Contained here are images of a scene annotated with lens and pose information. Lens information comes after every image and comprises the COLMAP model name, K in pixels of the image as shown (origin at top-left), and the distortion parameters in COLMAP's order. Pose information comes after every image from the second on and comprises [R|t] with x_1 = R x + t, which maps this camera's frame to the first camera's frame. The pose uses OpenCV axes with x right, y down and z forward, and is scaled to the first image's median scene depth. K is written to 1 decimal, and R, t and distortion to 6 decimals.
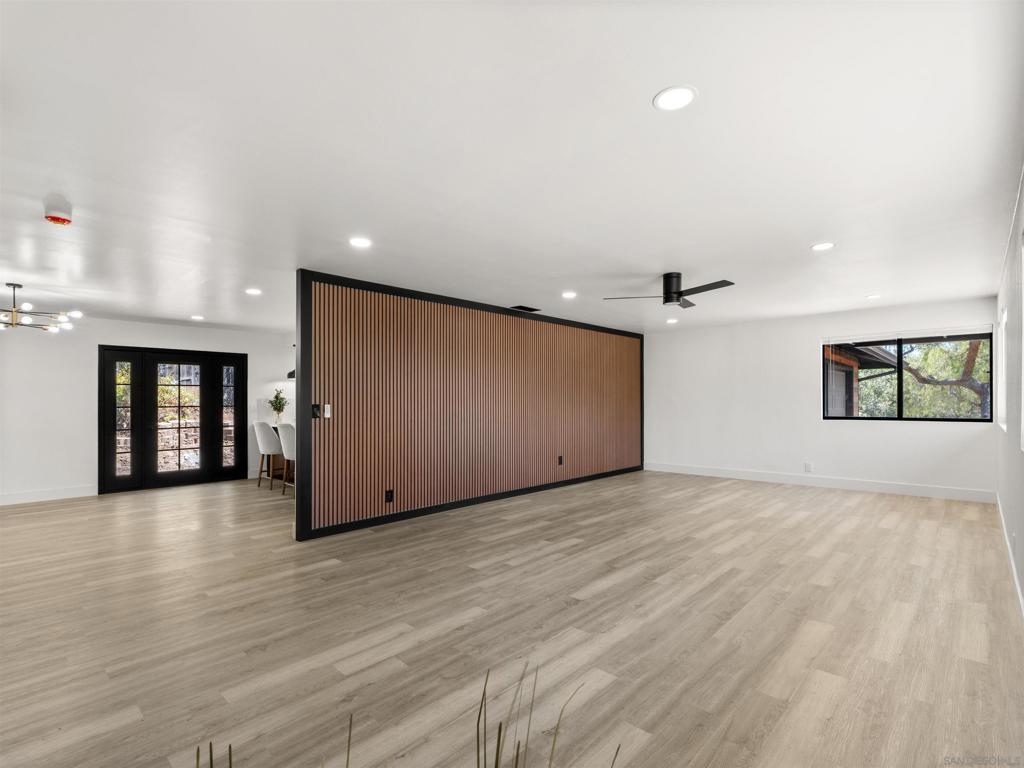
lens RADIAL K [[491.4, 0, 495.5], [0, 491.4, 401.1], [0, 0, 1]] dist [0.001744, 0.000054]
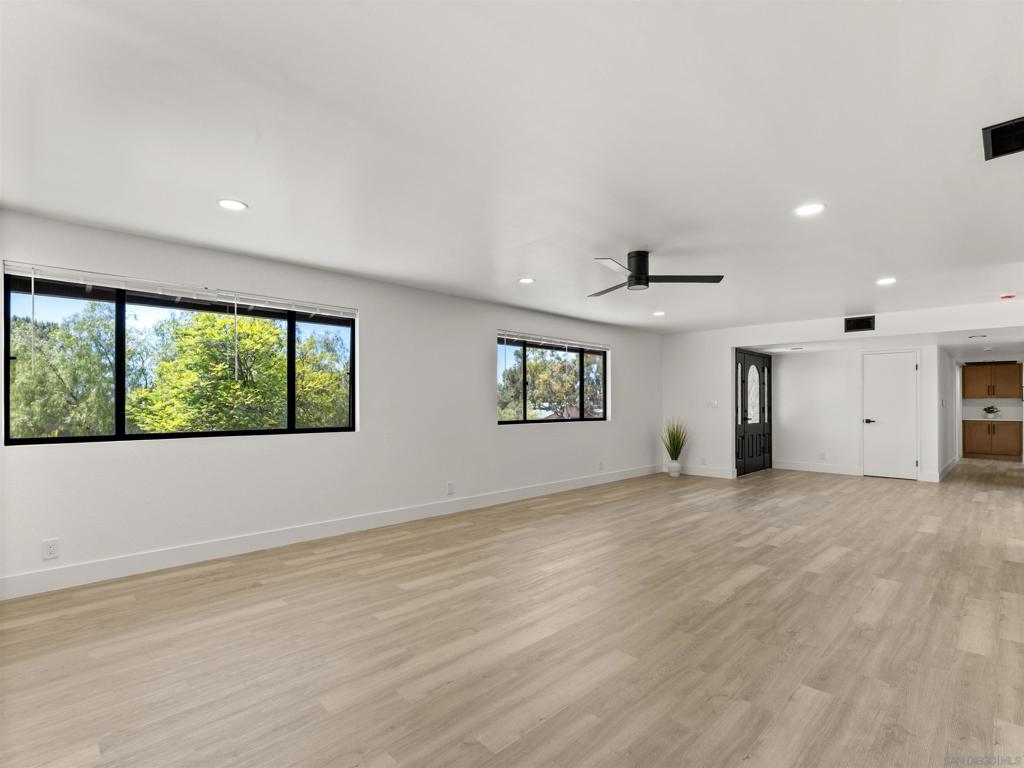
lens RADIAL K [[491.4, 0, 495.5], [0, 491.4, 401.1], [0, 0, 1]] dist [0.001744, 0.000054]
pose [[-0.999282, 0.005671, 0.037473, 0.602098], [0.005235, 0.999917, -0.011731, 0.005973], [-0.037536, -0.011526, -0.999229, 1.951264]]
